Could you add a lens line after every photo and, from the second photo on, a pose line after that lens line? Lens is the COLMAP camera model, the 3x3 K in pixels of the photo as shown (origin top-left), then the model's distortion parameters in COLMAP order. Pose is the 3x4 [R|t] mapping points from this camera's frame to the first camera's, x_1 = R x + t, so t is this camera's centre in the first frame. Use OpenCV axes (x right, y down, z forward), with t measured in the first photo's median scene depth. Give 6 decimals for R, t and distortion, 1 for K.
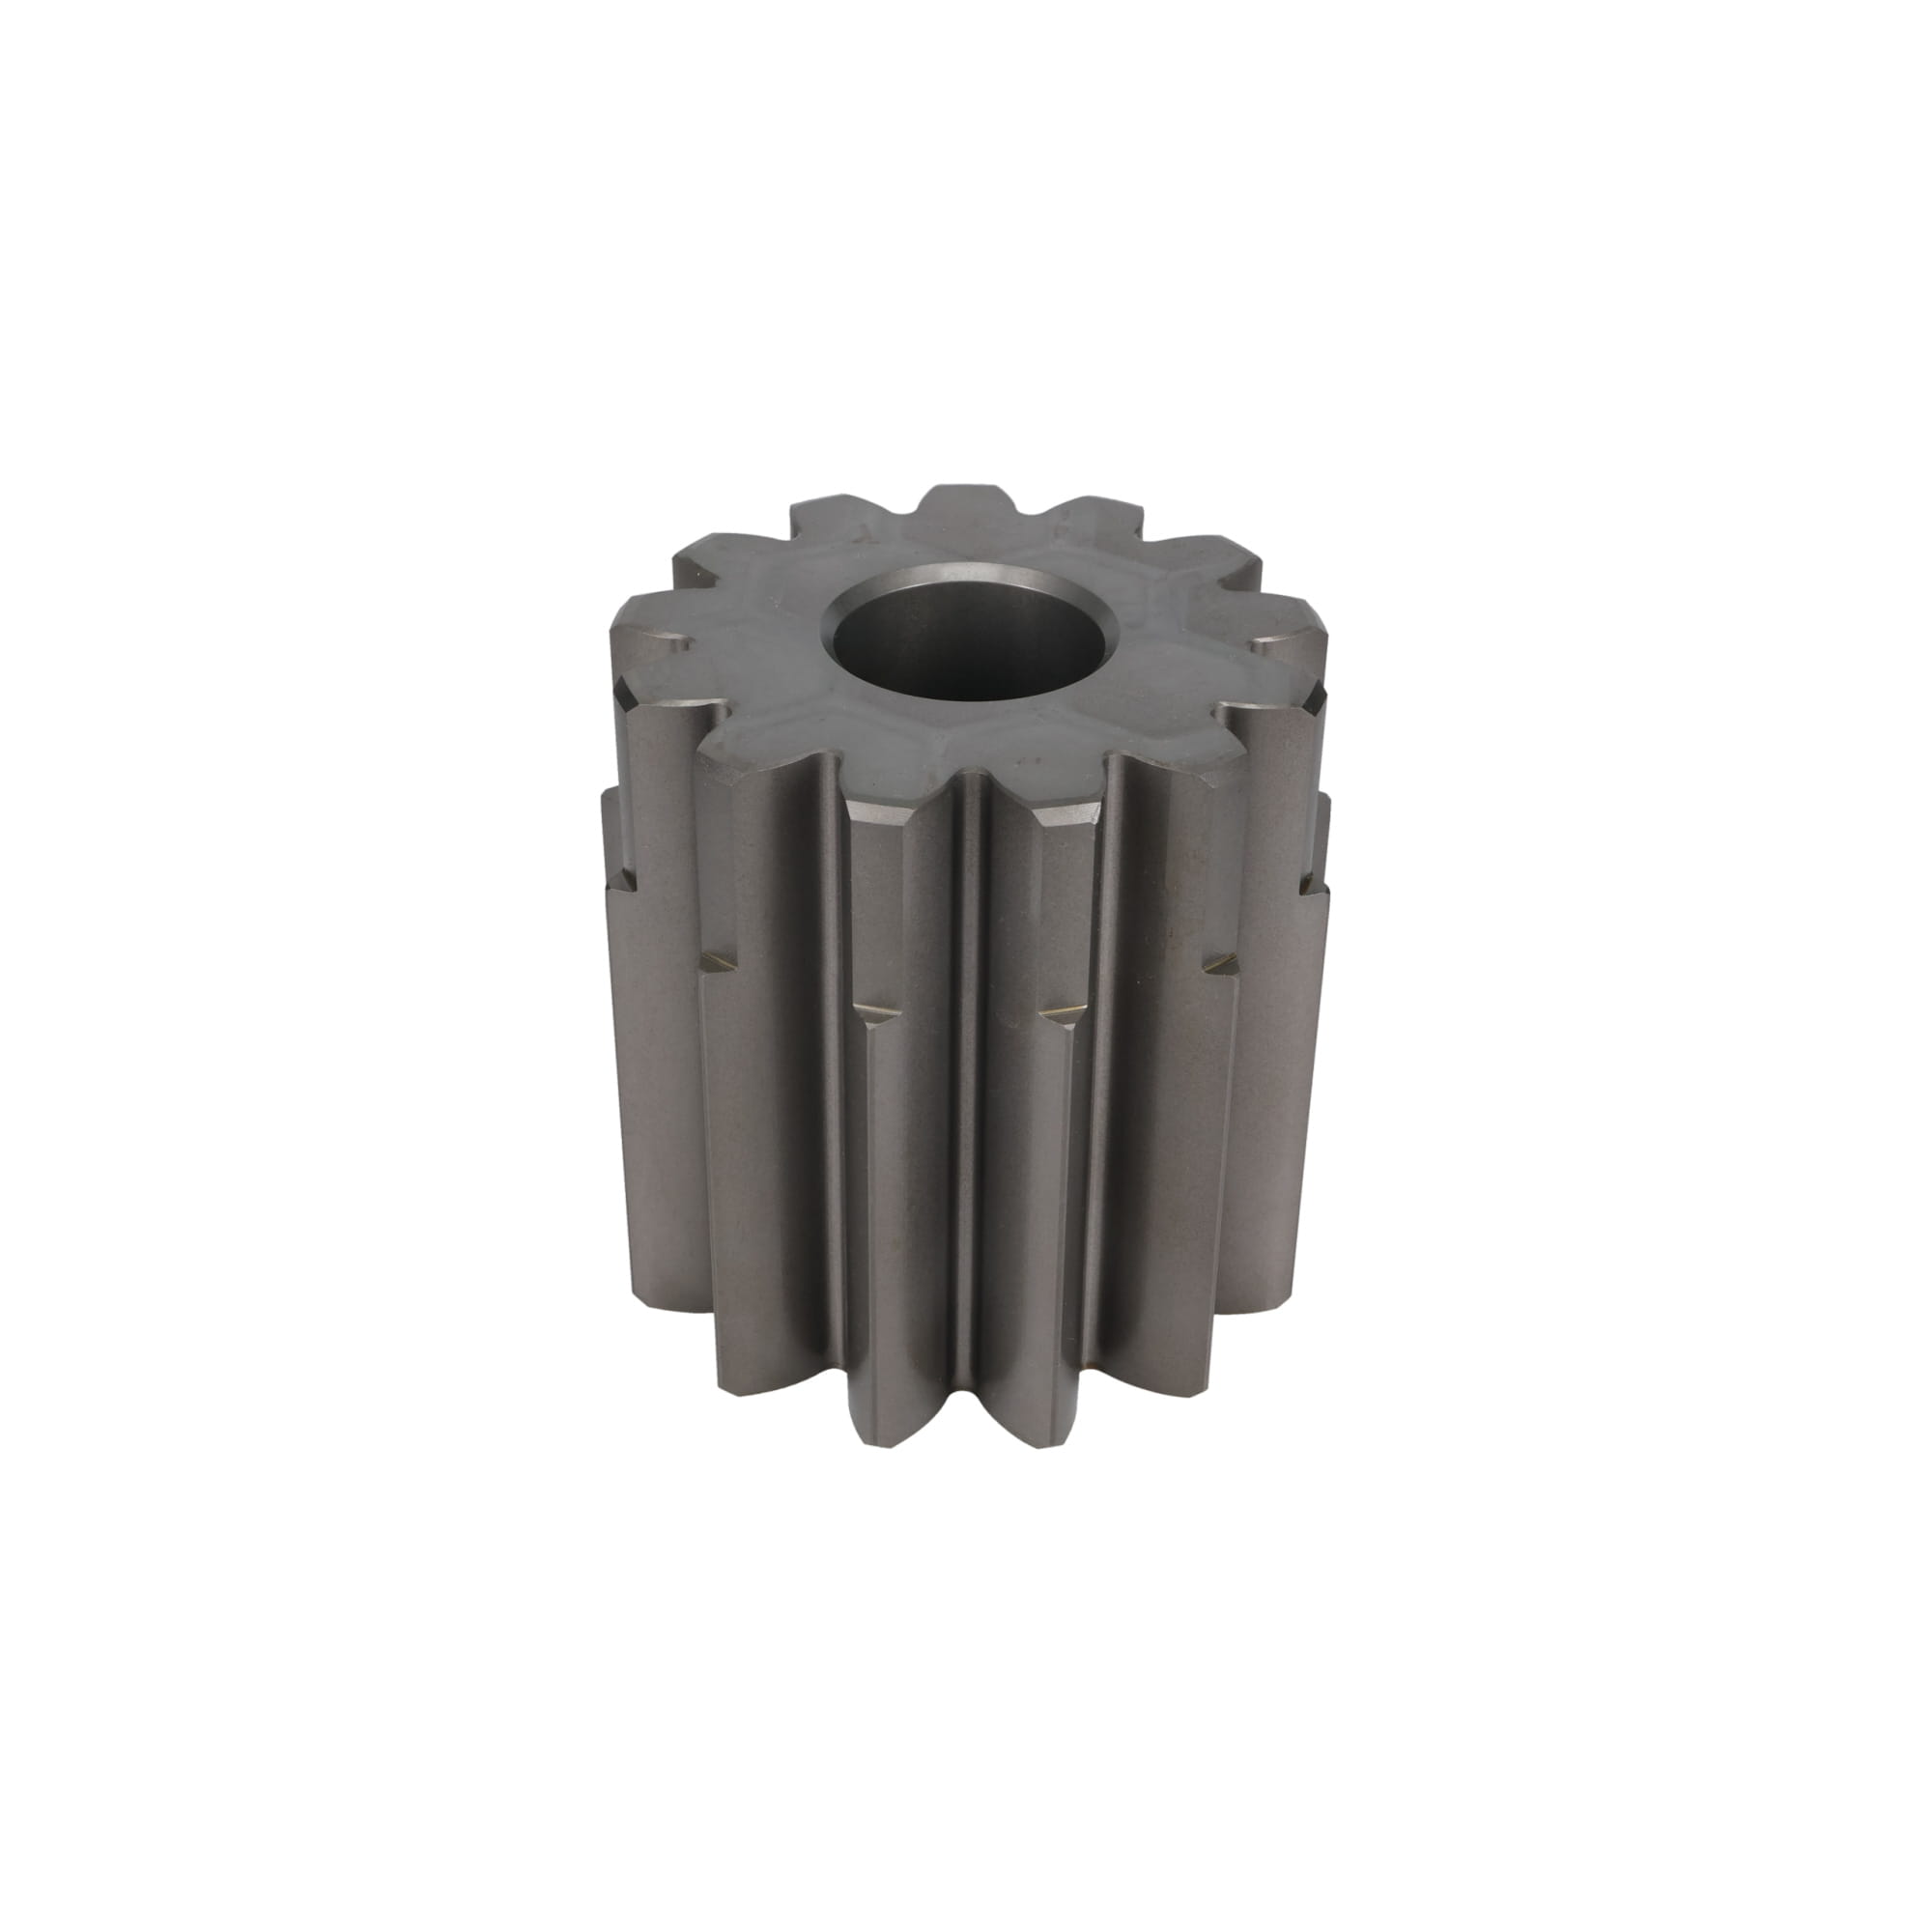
lens RADIAL K [[2957.8, 0, 966.0], [0, 2957.8, 966.0], [0, 0, 1]] dist [0.001498, 0.002034]
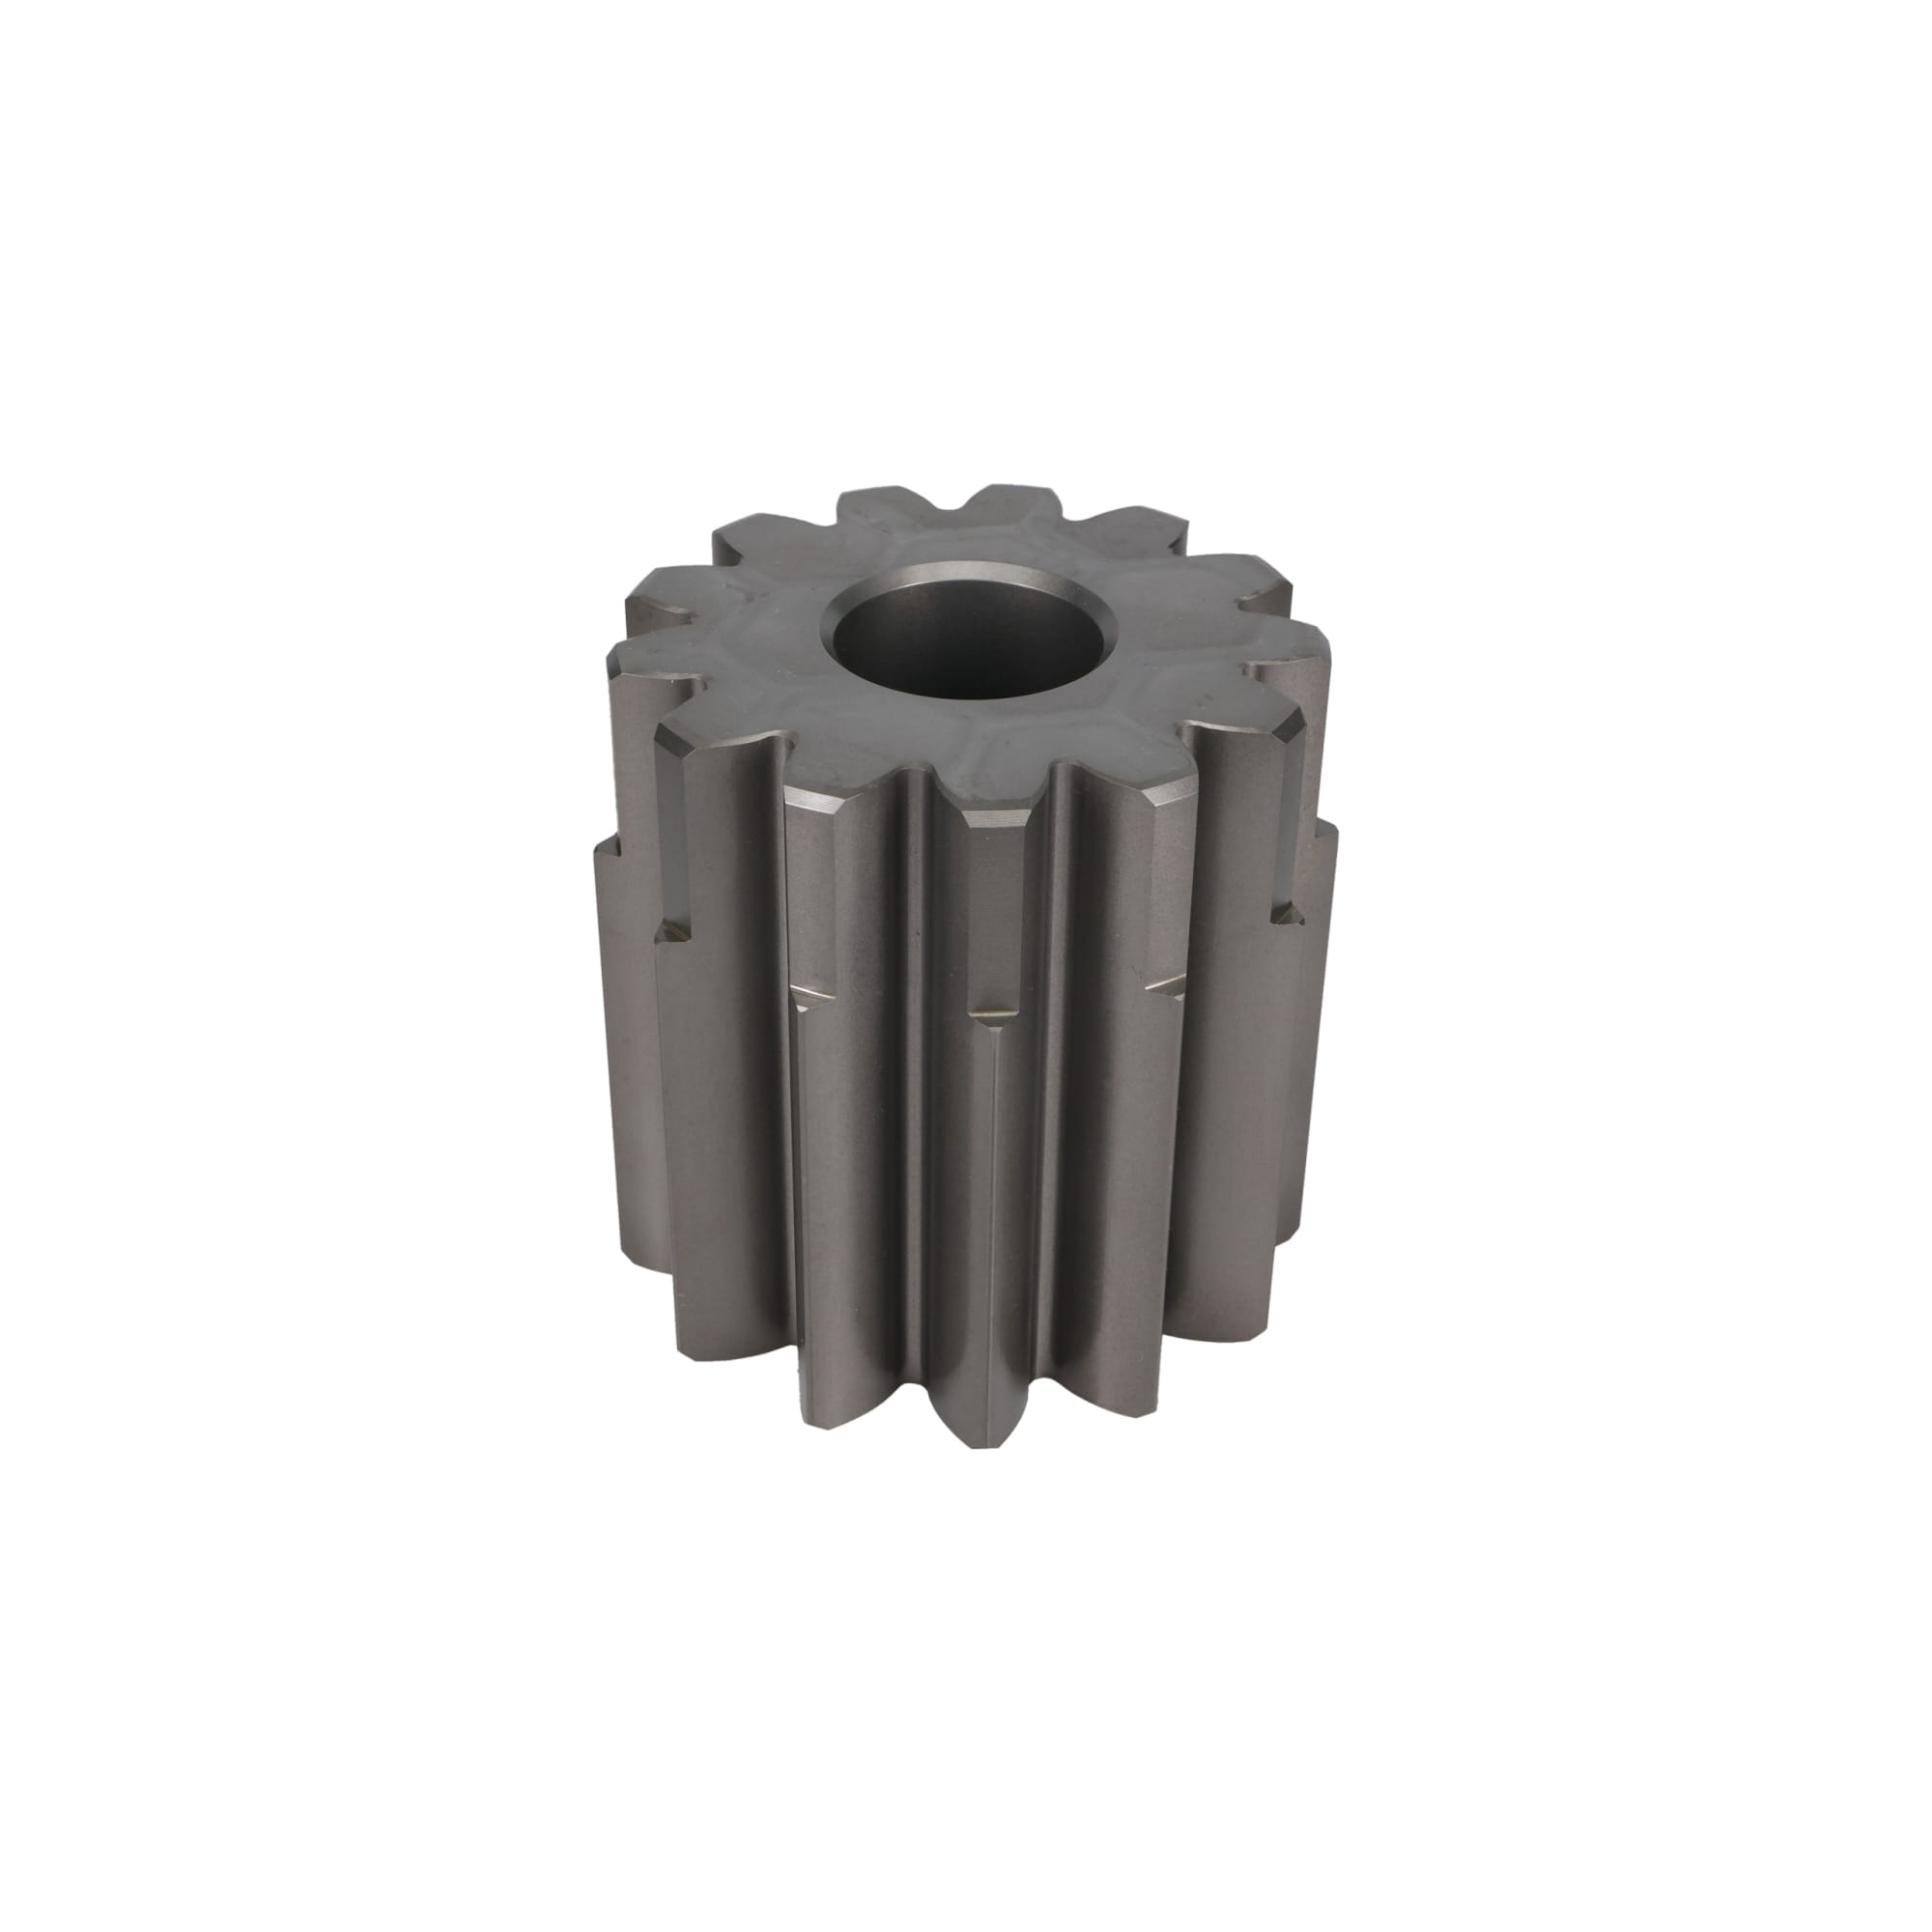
lens RADIAL K [[2957.8, 0, 966.0], [0, 2957.8, 966.0], [0, 0, 1]] dist [0.001498, 0.002034]
pose [[0.957390, -0.164690, 0.237235, -0.250353], [0.163447, 0.986234, 0.025042, -0.025311], [-0.238094, 0.014801, 0.971129, 0.026668]]
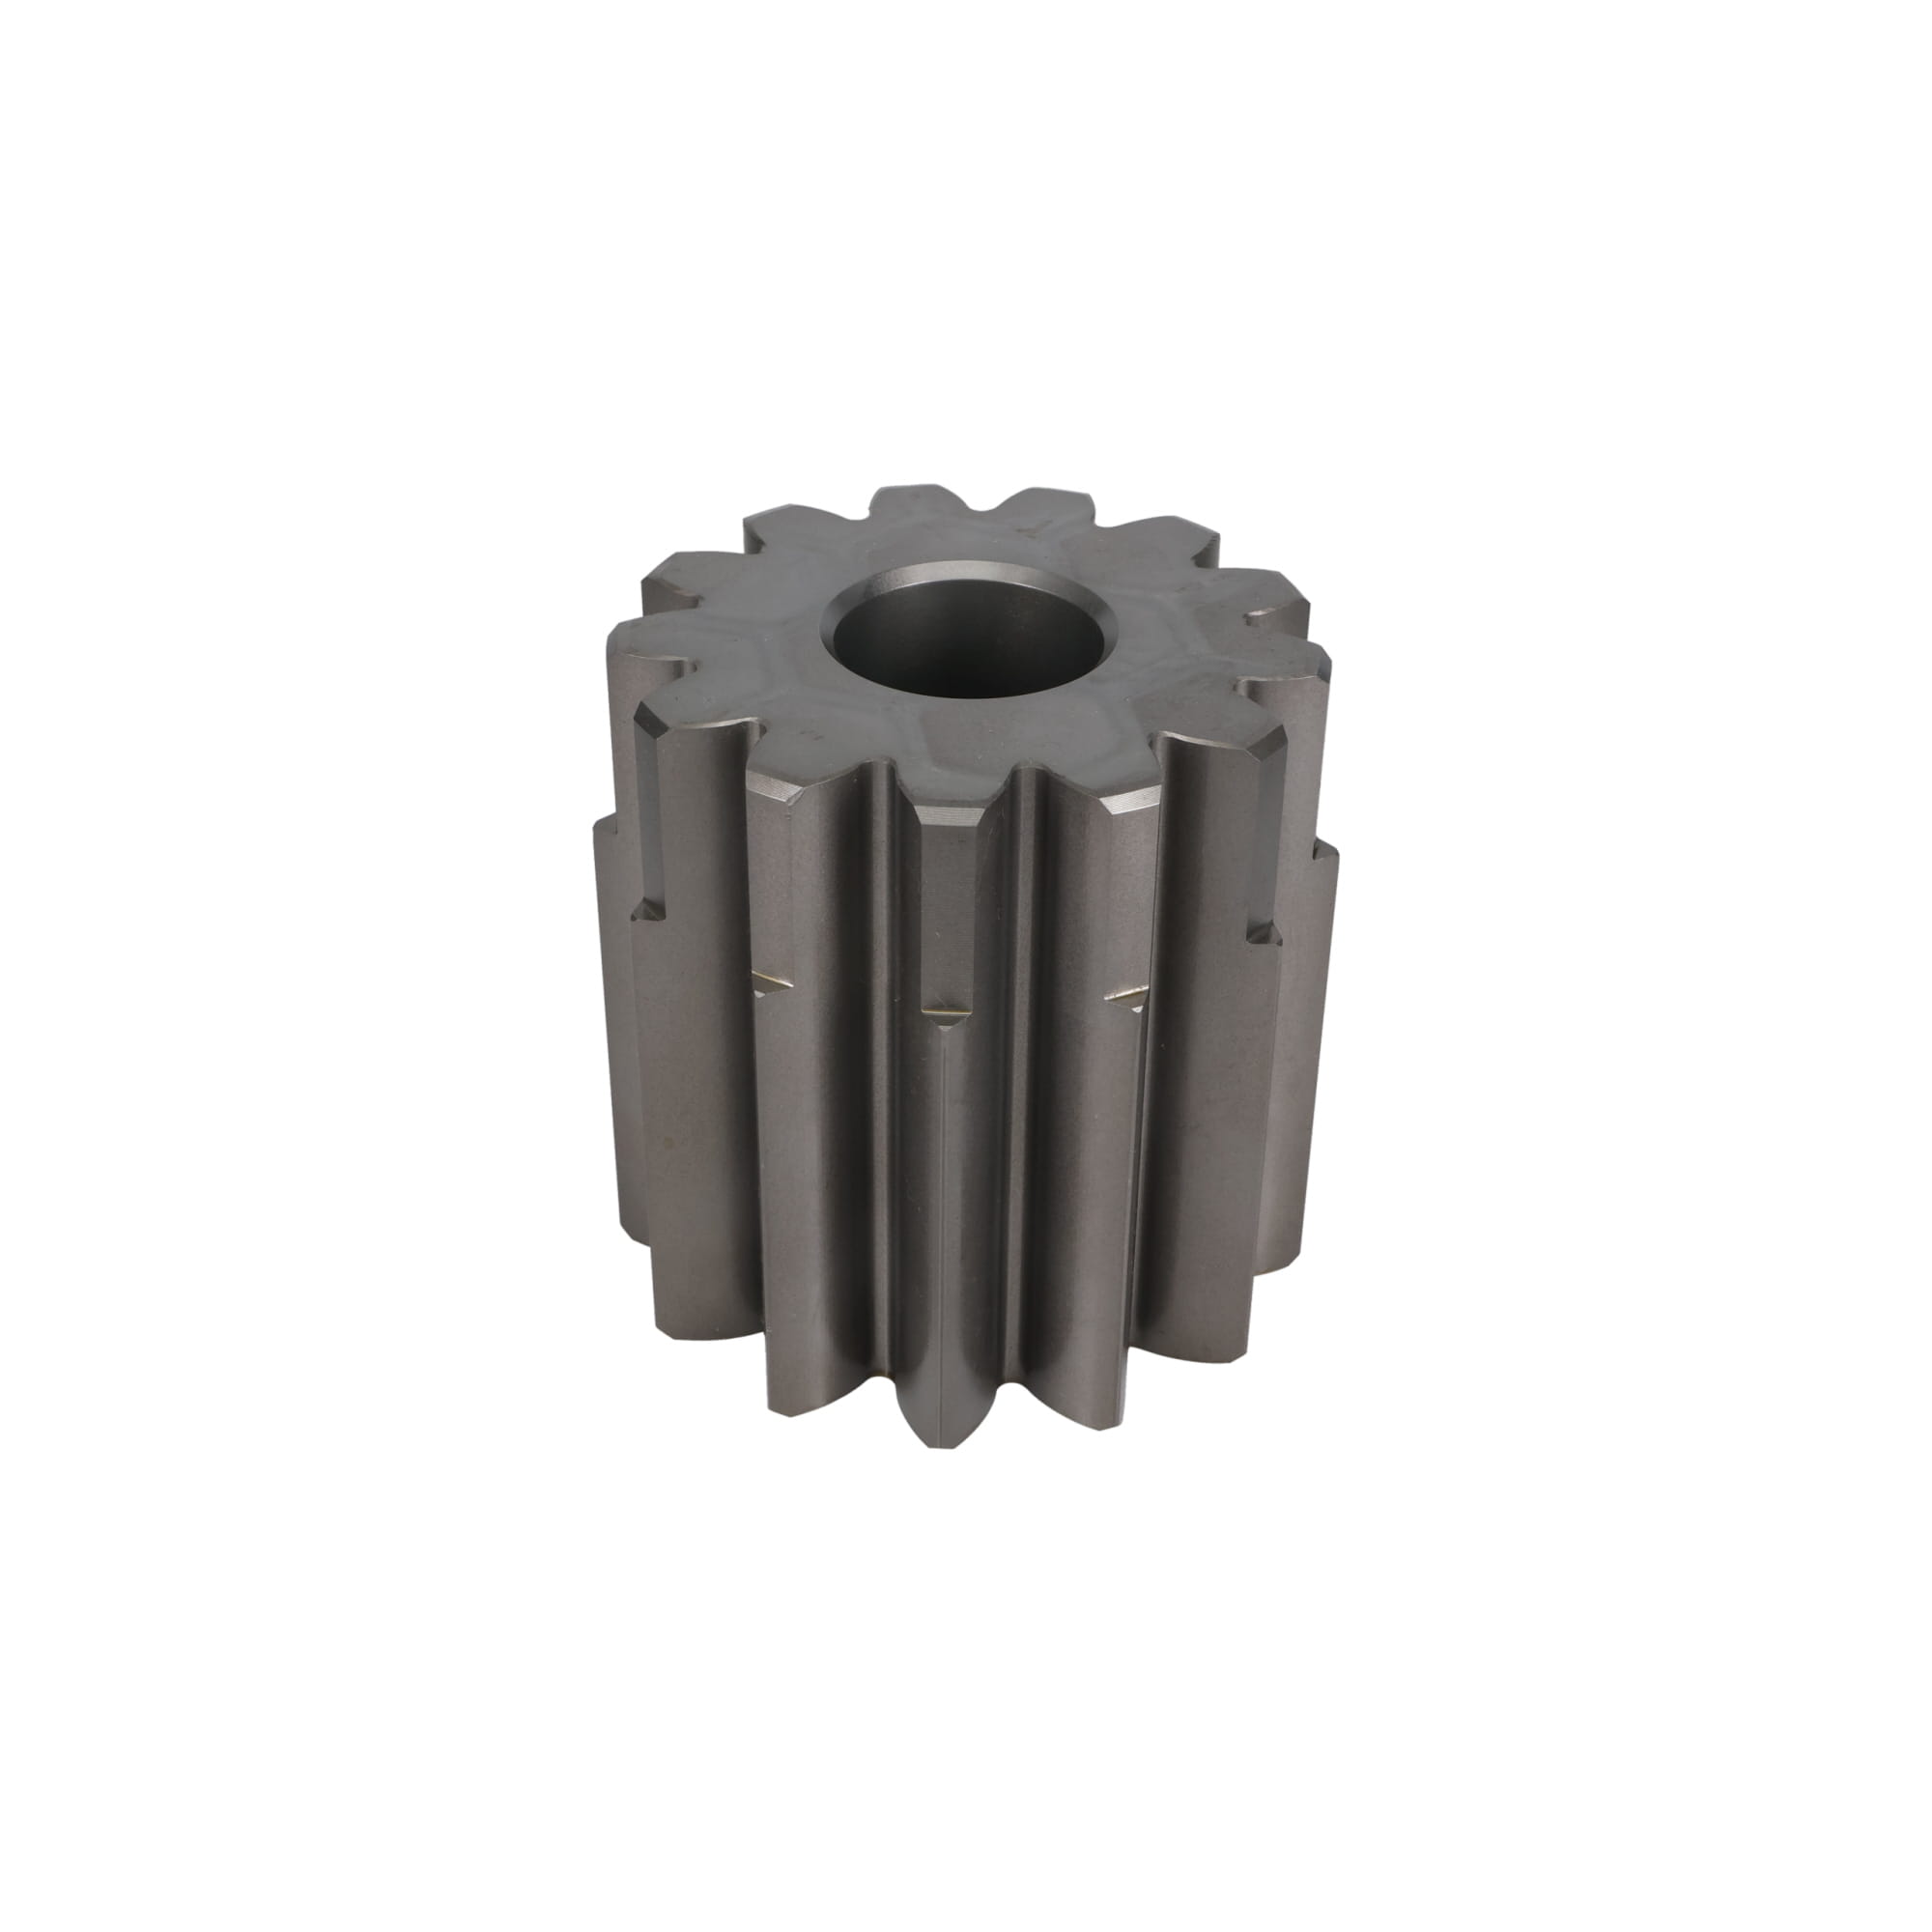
lens RADIAL K [[2957.8, 0, 966.0], [0, 2957.8, 966.0], [0, 0, 1]] dist [0.001498, 0.002034]
pose [[0.984605, -0.099162, 0.143946, -0.151949], [0.099043, 0.995051, 0.008011, -0.007334], [-0.144028, 0.006369, 0.989553, 0.007151]]
